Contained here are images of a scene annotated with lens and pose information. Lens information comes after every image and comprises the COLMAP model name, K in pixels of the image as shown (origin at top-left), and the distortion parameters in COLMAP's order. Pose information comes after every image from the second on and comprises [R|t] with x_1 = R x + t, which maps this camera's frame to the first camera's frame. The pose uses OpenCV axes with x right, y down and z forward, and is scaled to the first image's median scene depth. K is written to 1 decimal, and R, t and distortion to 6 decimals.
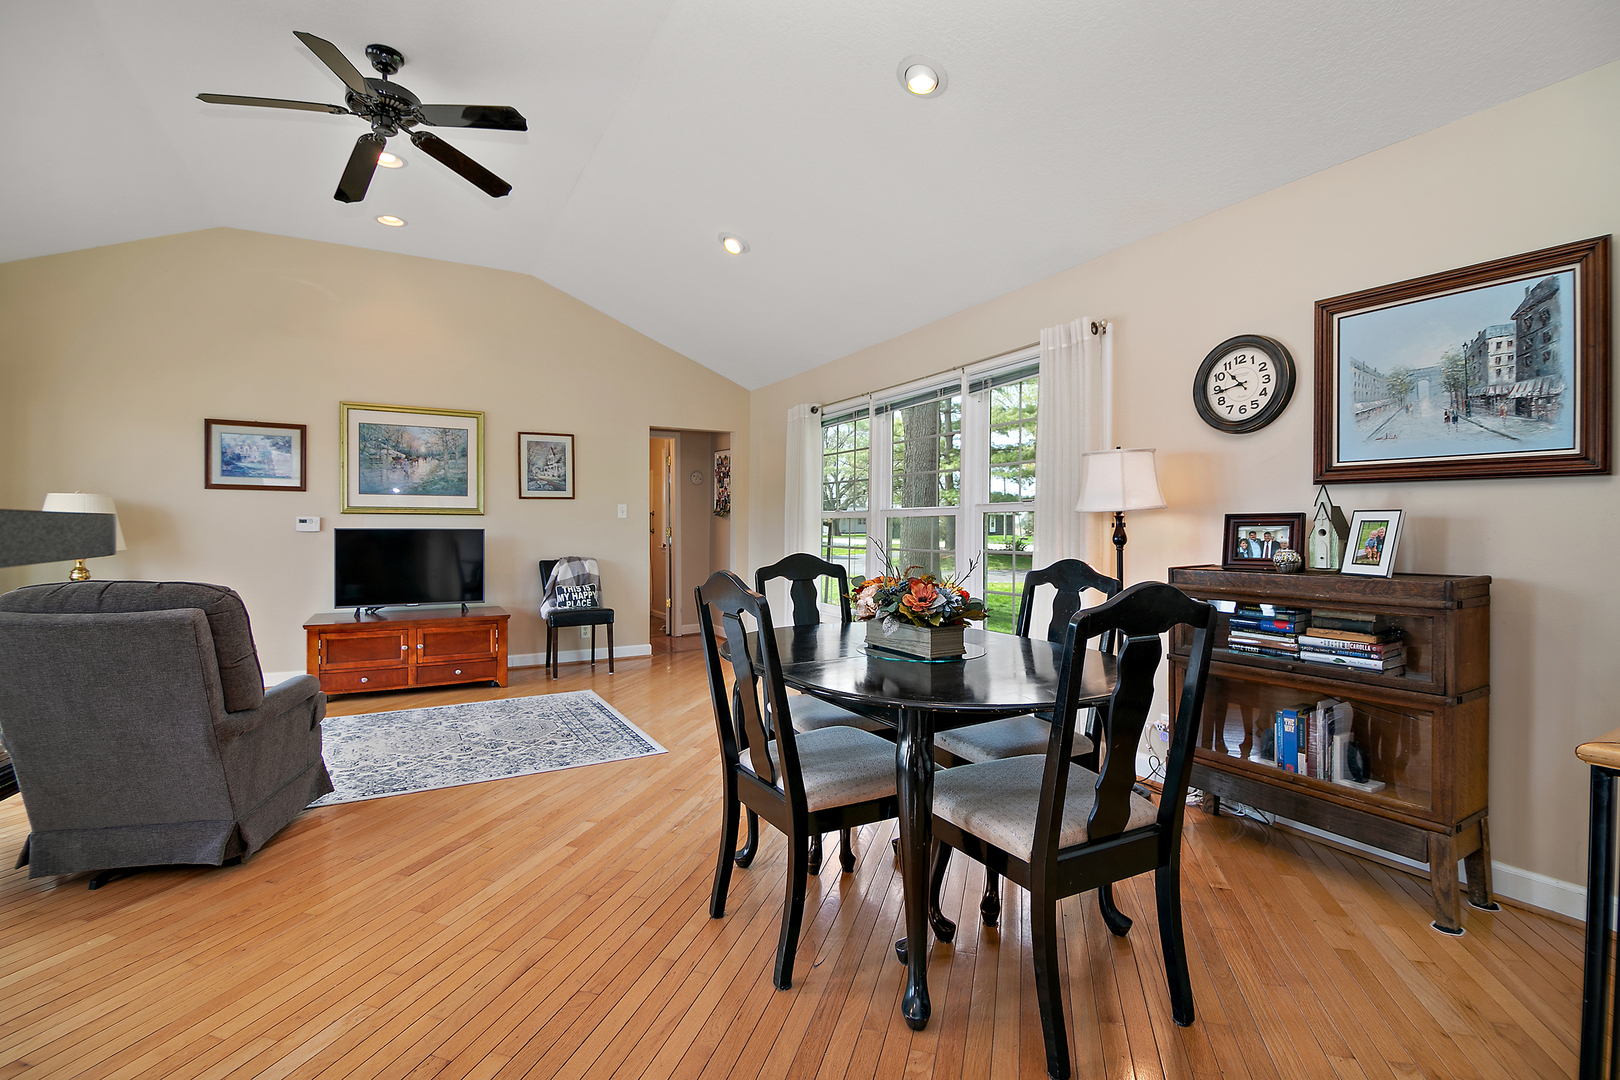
lens RADIAL K [[726.5, 0, 815.7], [0, 726.5, 536.2], [0, 0, 1]] dist [-0.007018, -0.004990]
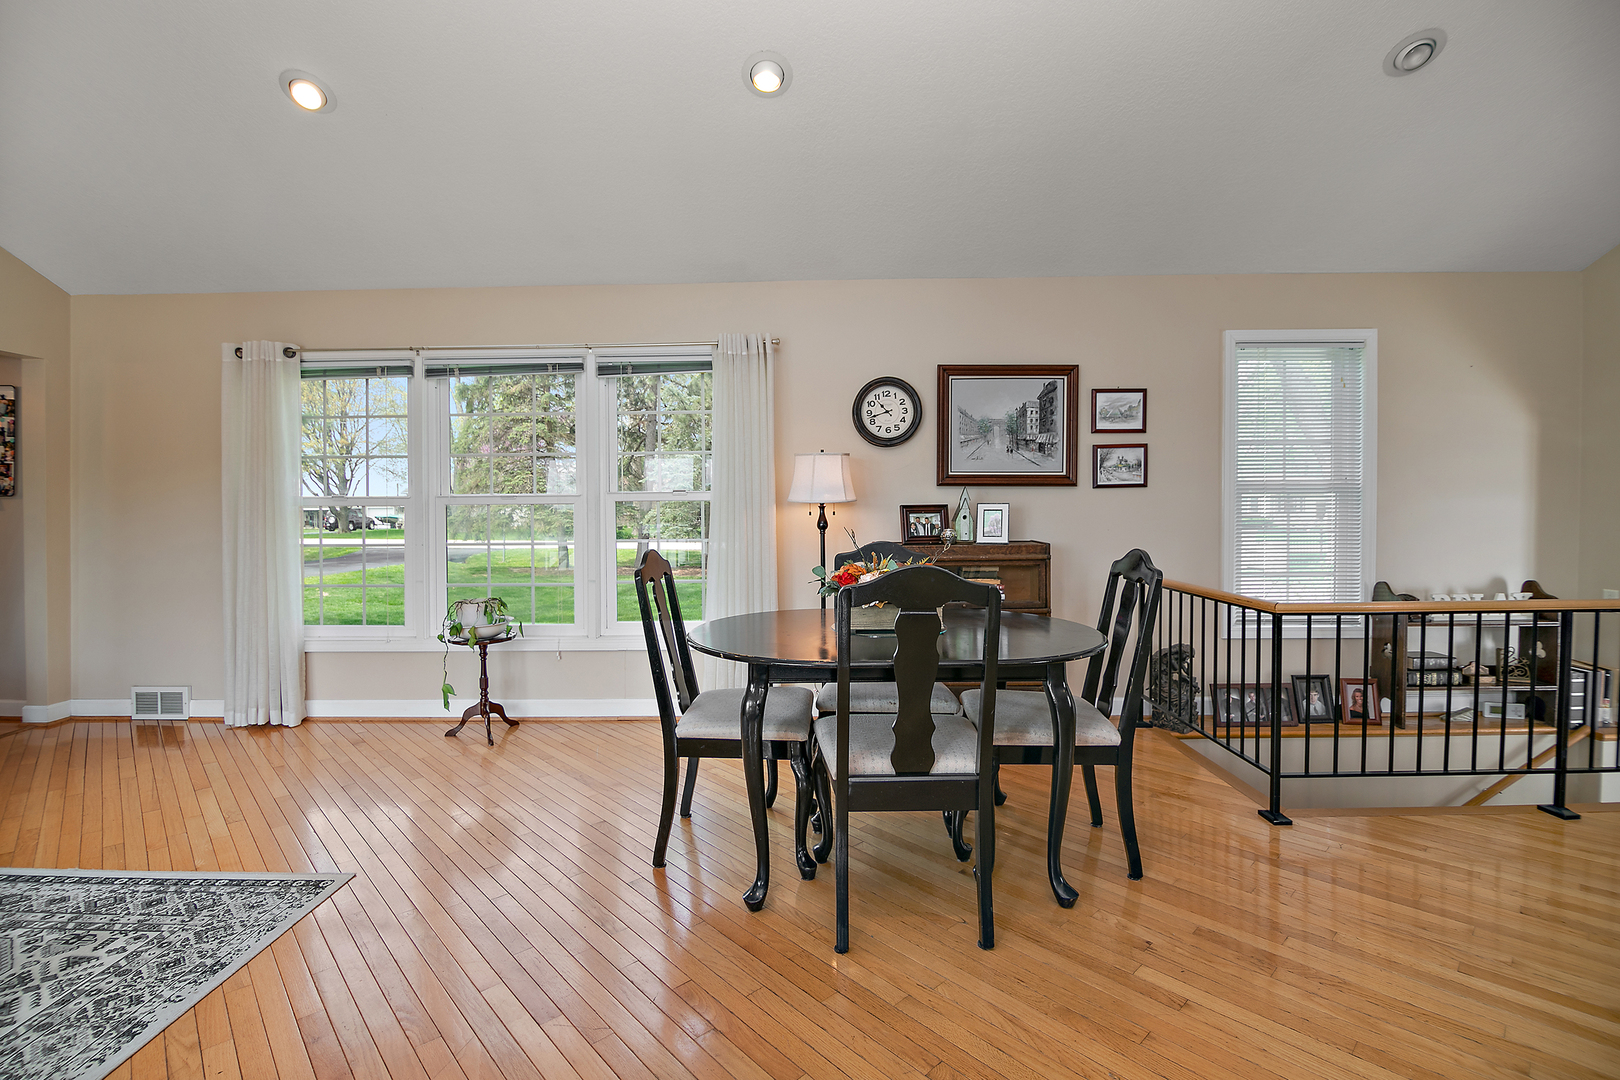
lens RADIAL K [[726.5, 0, 811.3], [0, 726.5, 516.6], [0, 0, 1]] dist [-0.007018, -0.004990]
pose [[0.514899, -0.018403, 0.857053, -0.545573], [0.018254, 0.999778, 0.010501, -0.019744], [-0.857056, 0.010237, 0.515121, 0.322599]]
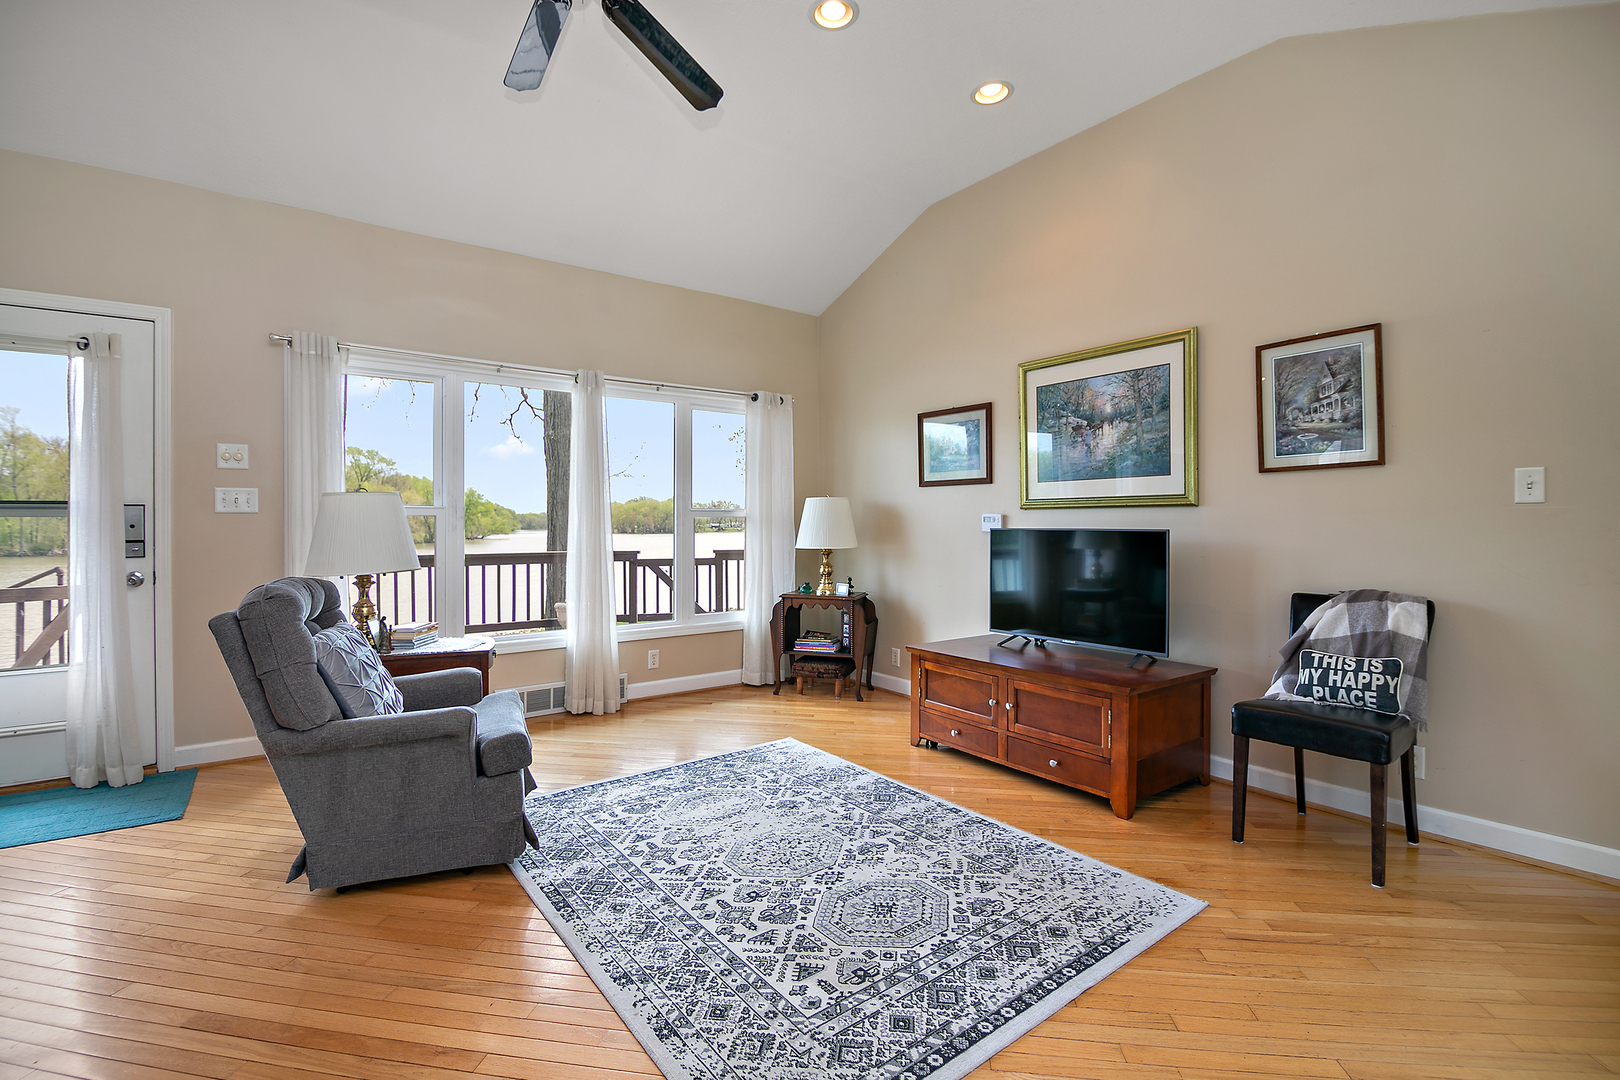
lens RADIAL K [[726.5, 0, 797.9], [0, 726.5, 524.7], [0, 0, 1]] dist [-0.007018, -0.004990]
pose [[0.110638, -0.001564, -0.993860, 0.128177], [-0.007422, 0.999970, -0.002400, -0.015891], [0.993833, 0.007642, 0.110623, 0.986069]]
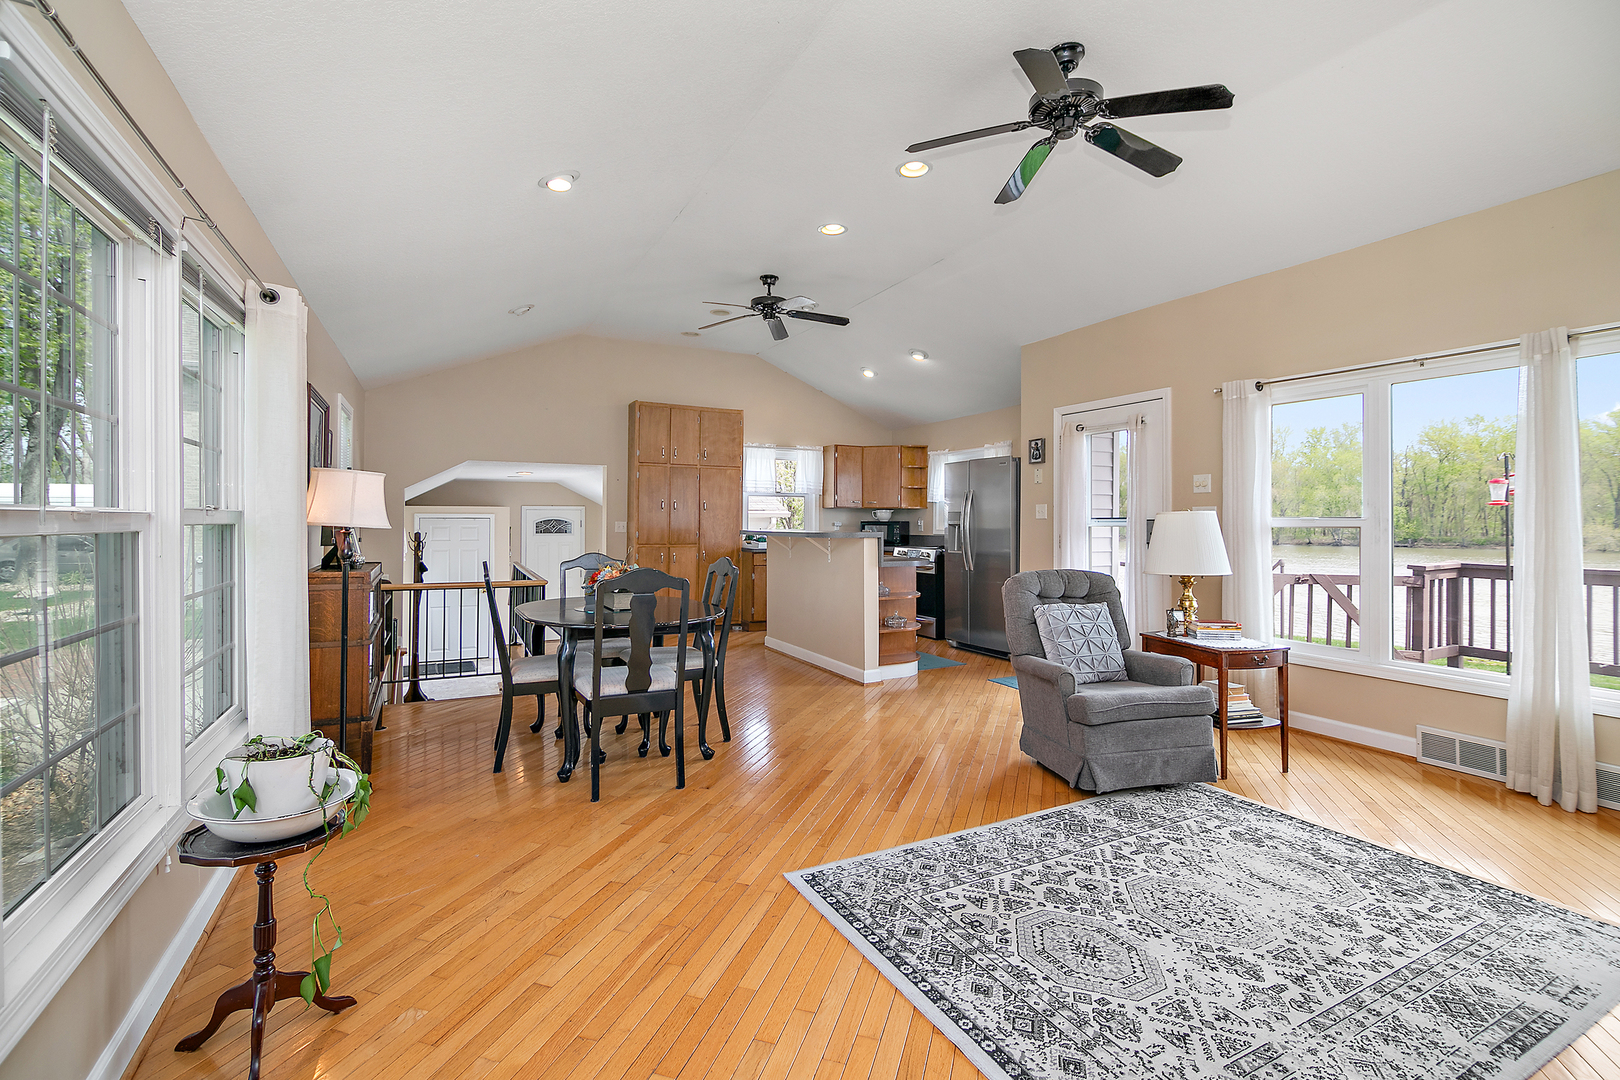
lens RADIAL K [[726.5, 0, 800.7], [0, 726.5, 529.4], [0, 0, 1]] dist [-0.007018, -0.004990]
pose [[-0.997907, -0.006590, 0.064326, -0.264882], [-0.005127, 0.999725, 0.022880, -0.047479], [-0.064459, 0.022503, -0.997667, 1.702619]]
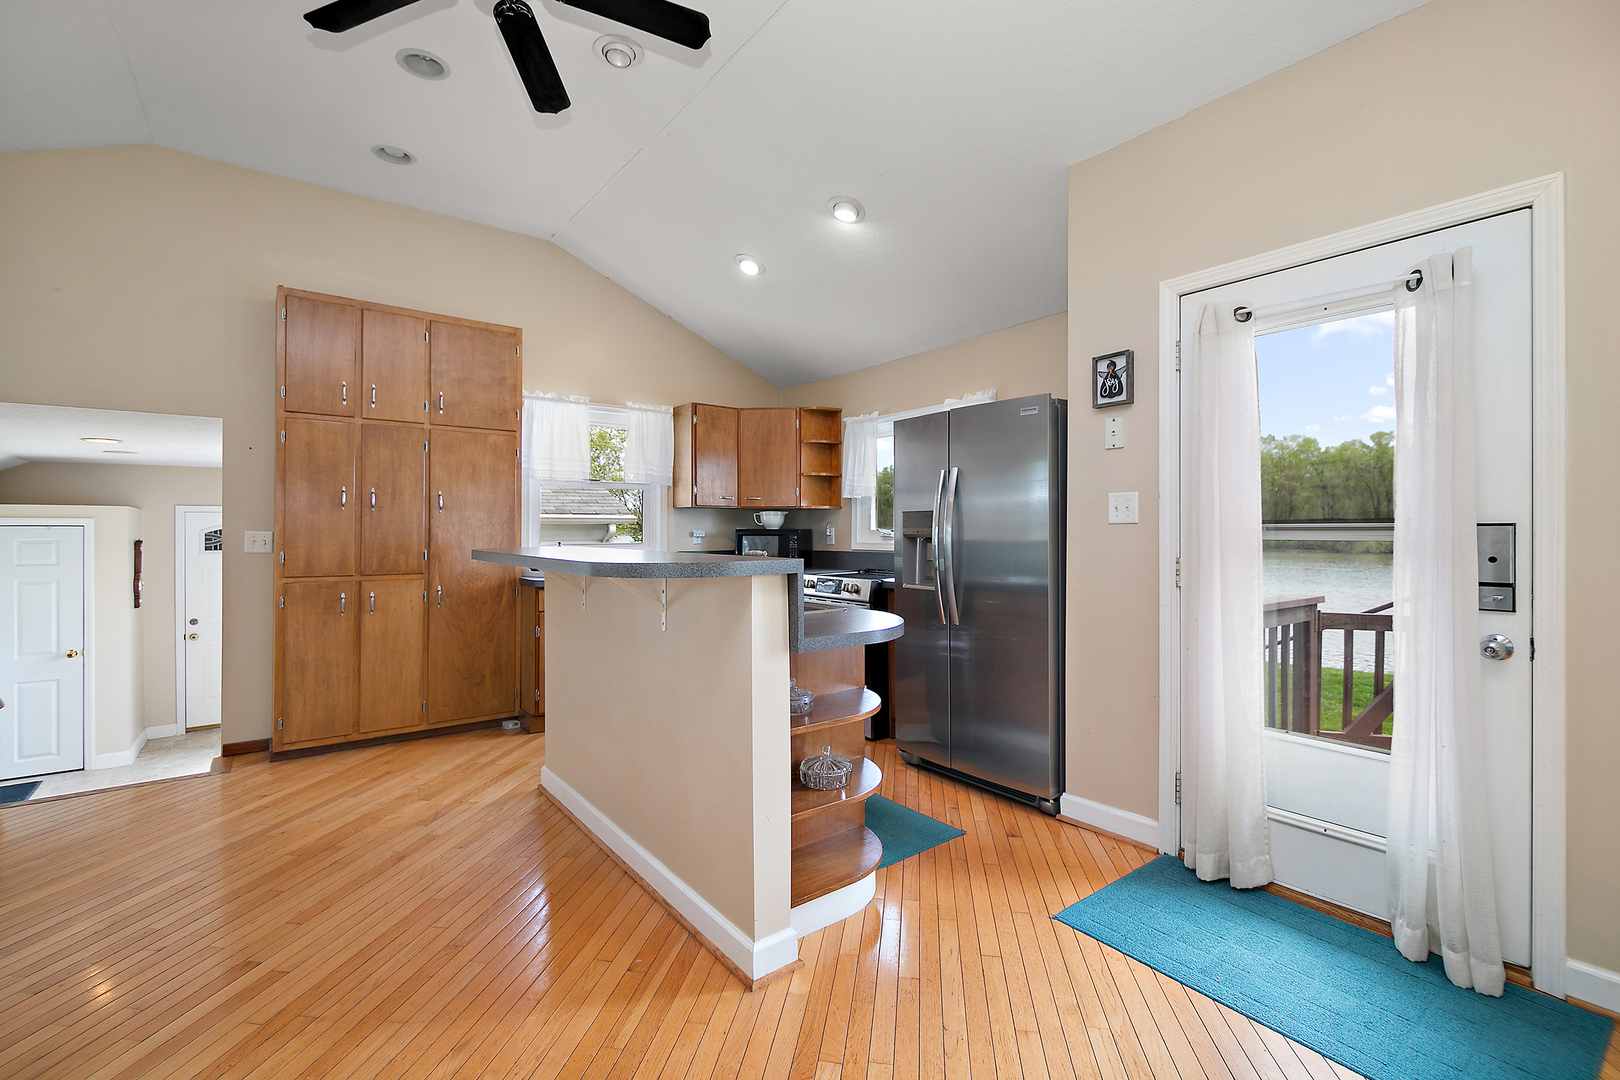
lens RADIAL K [[688.1, 0, 808.6], [0, 688.1, 533.6], [0, 0, 1]] dist [0.000312, 0.000002]
pose [[-0.991641, -0.003005, -0.128996, -0.274746], [-0.005261, 0.999839, 0.017151, -0.036475], [0.128924, 0.017686, -0.991497, 0.709835]]
